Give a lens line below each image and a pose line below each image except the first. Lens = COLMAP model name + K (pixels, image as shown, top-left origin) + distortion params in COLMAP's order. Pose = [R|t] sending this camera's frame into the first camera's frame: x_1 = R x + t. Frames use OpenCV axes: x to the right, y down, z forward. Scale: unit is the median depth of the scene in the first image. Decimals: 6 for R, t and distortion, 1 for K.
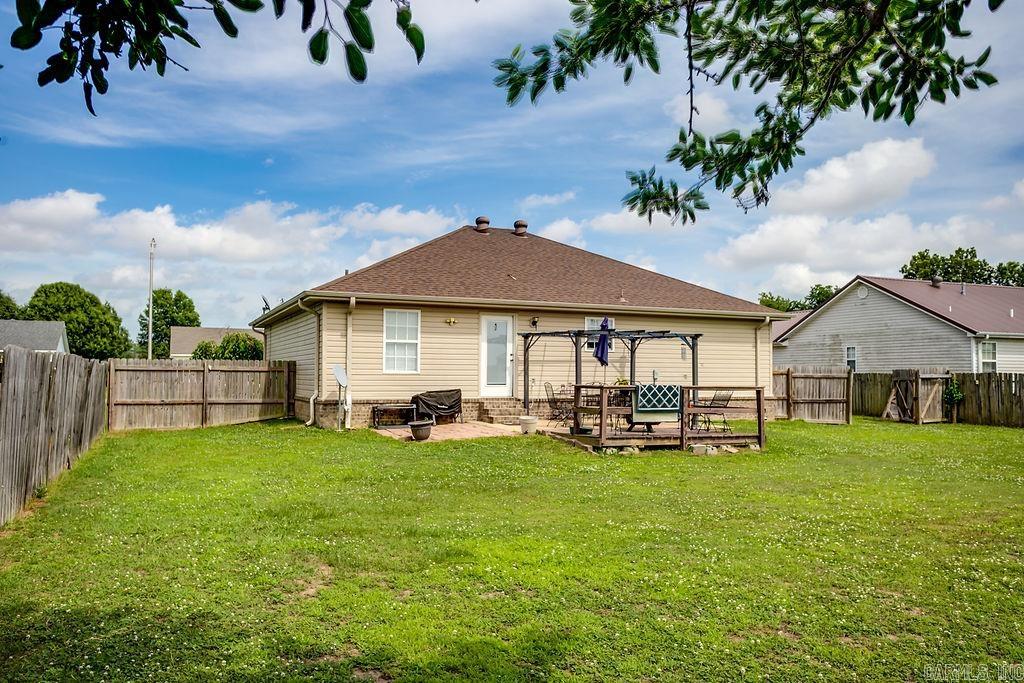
lens RADIAL K [[797.0, 0, 510.1], [0, 797.0, 342.7], [0, 0, 1]] dist [-0.004259, 0.049819]
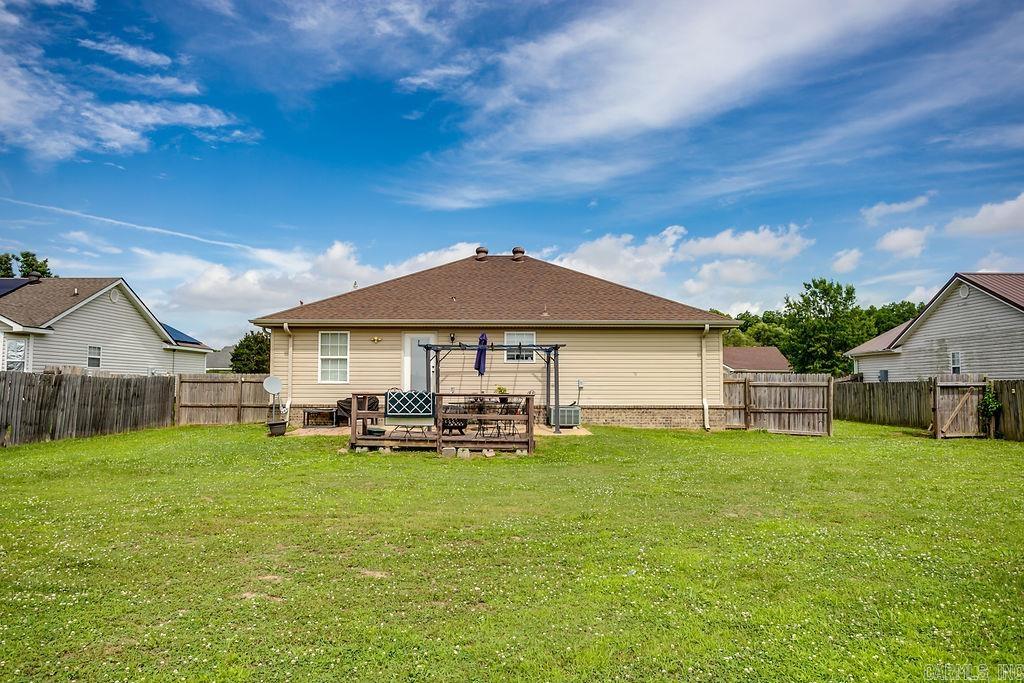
lens RADIAL K [[703.7, 0, 509.6], [0, 703.7, 352.7], [0, 0, 1]] dist [-0.038587, 0.054532]
pose [[0.909324, -0.022480, -0.415481, 0.531879], [0.019453, 0.999744, -0.011518, 0.008645], [0.415633, 0.002391, 0.909529, 0.122359]]
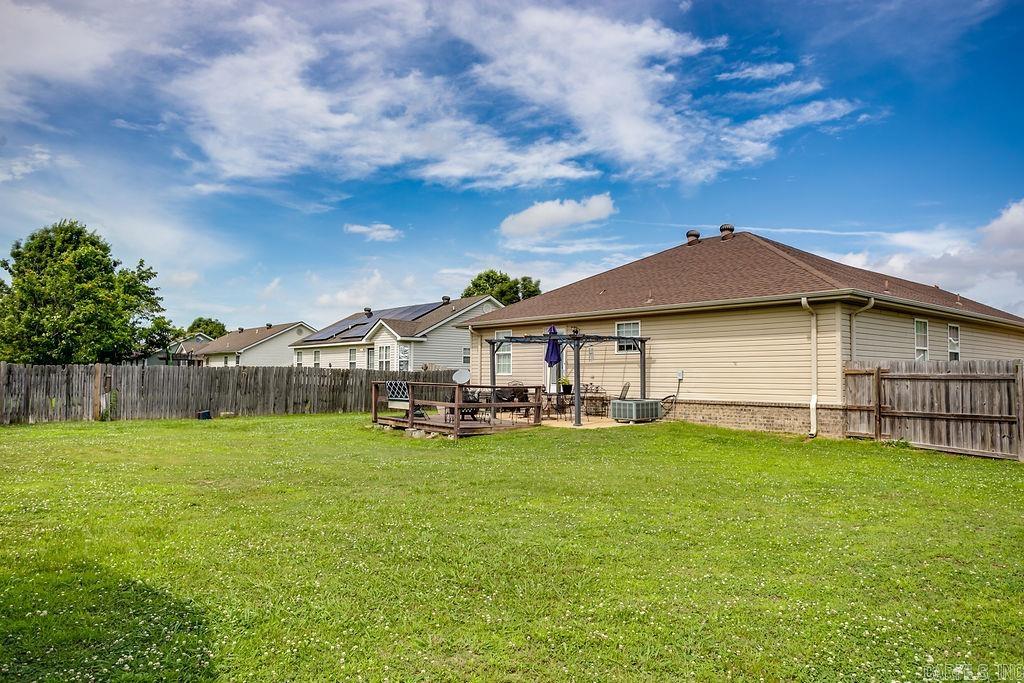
lens RADIAL K [[694.2, 0, 507.7], [0, 694.2, 340.7], [0, 0, 1]] dist [0.002820, 0.002107]
pose [[0.267913, -0.053174, -0.961975, 1.014703], [0.034932, 0.998355, -0.045456, 0.032407], [0.962810, -0.021425, 0.269330, 0.636884]]
